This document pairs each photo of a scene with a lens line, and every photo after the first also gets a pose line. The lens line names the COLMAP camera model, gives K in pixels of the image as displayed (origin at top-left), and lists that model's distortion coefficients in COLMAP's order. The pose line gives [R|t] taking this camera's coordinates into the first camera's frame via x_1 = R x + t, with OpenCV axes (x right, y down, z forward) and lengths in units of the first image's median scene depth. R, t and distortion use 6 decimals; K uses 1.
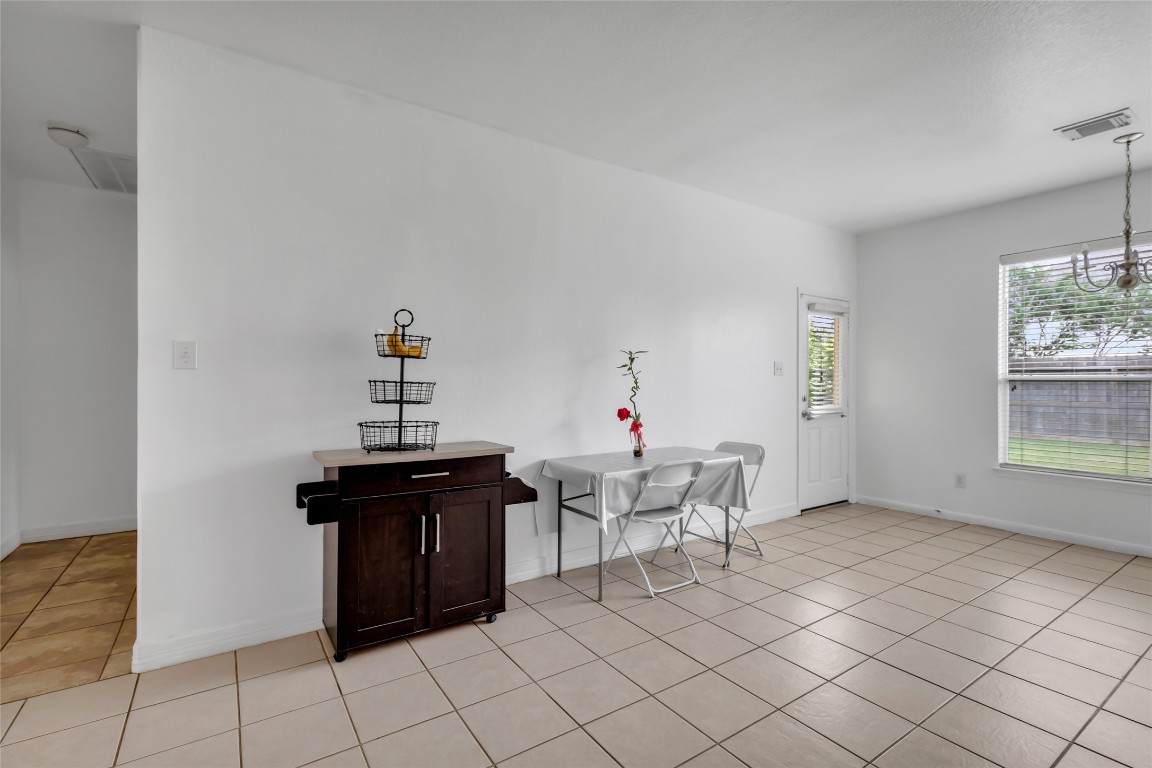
lens RADIAL K [[524.3, 0, 573.1], [0, 524.3, 386.7], [0, 0, 1]] dist [0.005680, -0.000562]
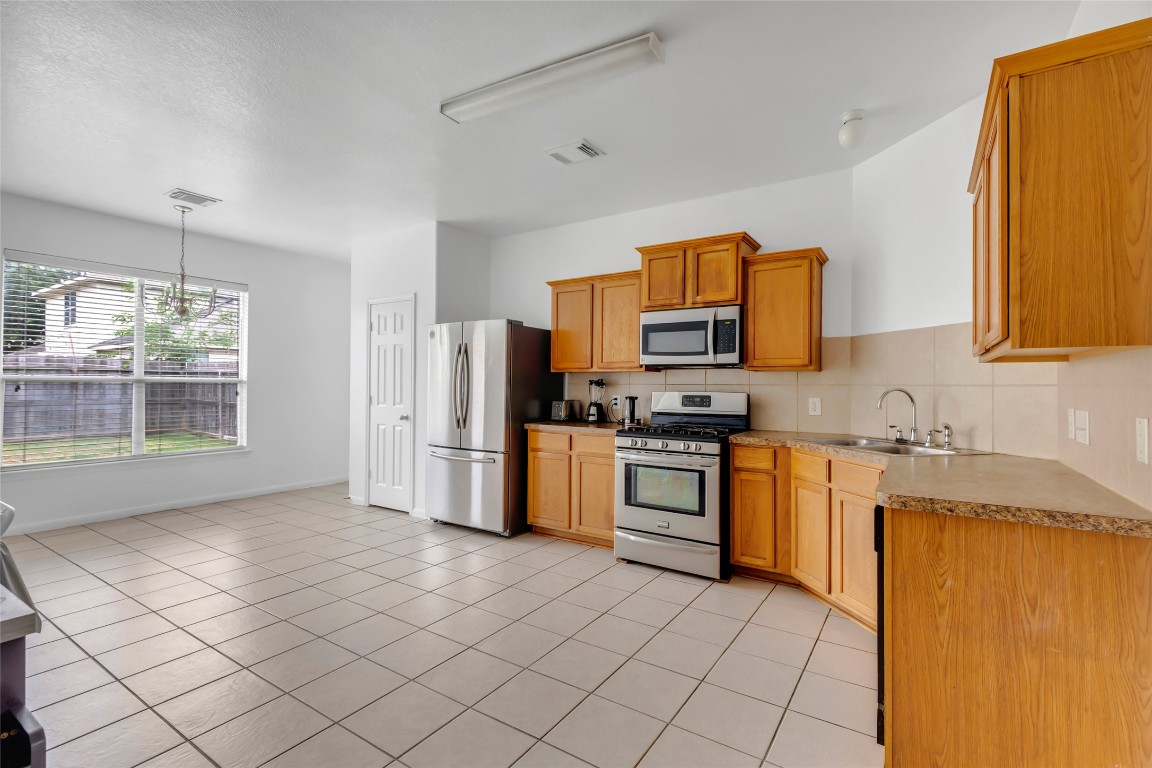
lens RADIAL K [[524.3, 0, 576.8], [0, 524.3, 378.1], [0, 0, 1]] dist [0.005680, -0.000562]
pose [[-0.398474, 0.003023, 0.917175, -0.643780], [0.008413, 0.999965, 0.000359, -0.012059], [-0.917141, 0.007859, -0.398485, 0.598454]]
